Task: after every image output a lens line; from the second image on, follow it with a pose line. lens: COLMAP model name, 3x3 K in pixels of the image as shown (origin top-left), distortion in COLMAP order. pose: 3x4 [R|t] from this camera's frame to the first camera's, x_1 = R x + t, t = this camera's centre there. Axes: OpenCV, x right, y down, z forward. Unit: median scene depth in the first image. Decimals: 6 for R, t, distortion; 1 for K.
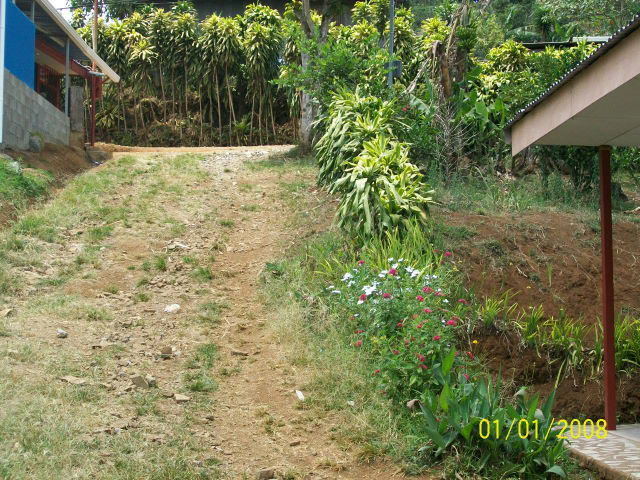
lens RADIAL K [[1045.7, 0, 319.8], [0, 1045.7, 240.0], [0, 0, 1]] dist [-0.039121, 0.000000]
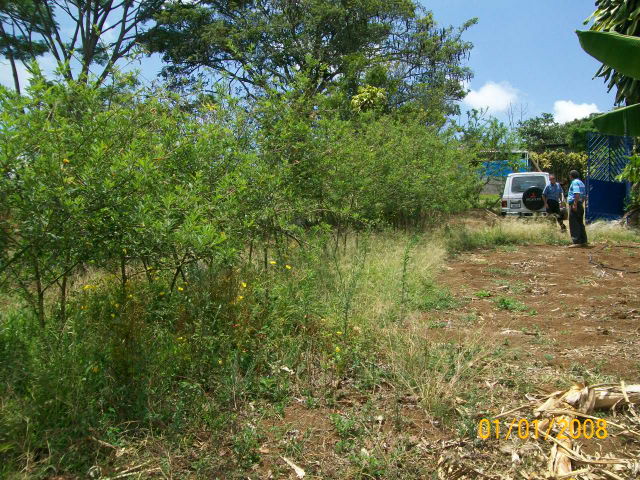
lens RADIAL K [[672.0, 0, 319.8], [0, 672.0, 240.6], [0, 0, 1]] dist [-0.157702, 0.000000]
pose [[0.899149, 0.013851, -0.437424, 0.075366], [-0.031672, 0.998938, -0.033471, 0.123869], [0.436495, 0.043949, 0.898632, -1.002535]]
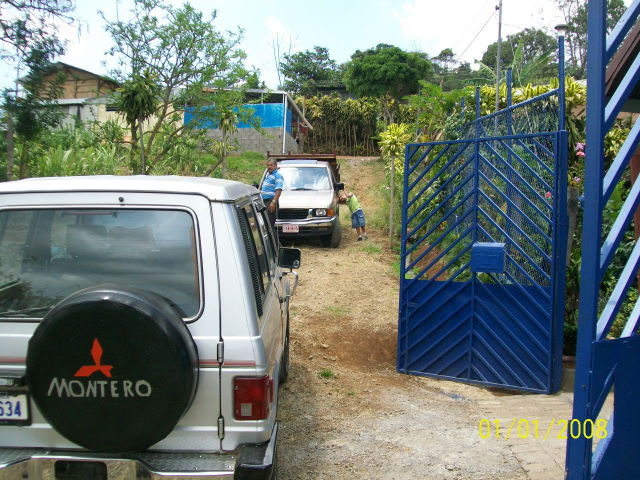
lens RADIAL K [[672.0, 0, 320.3], [0, 672.0, 239.3], [0, 0, 1]] dist [-0.157702, 0.000000]
pose [[0.991638, 0.045276, -0.120850, 0.026939], [-0.040781, 0.998391, 0.039409, 0.038328], [0.122440, -0.034151, 0.991888, -0.476801]]
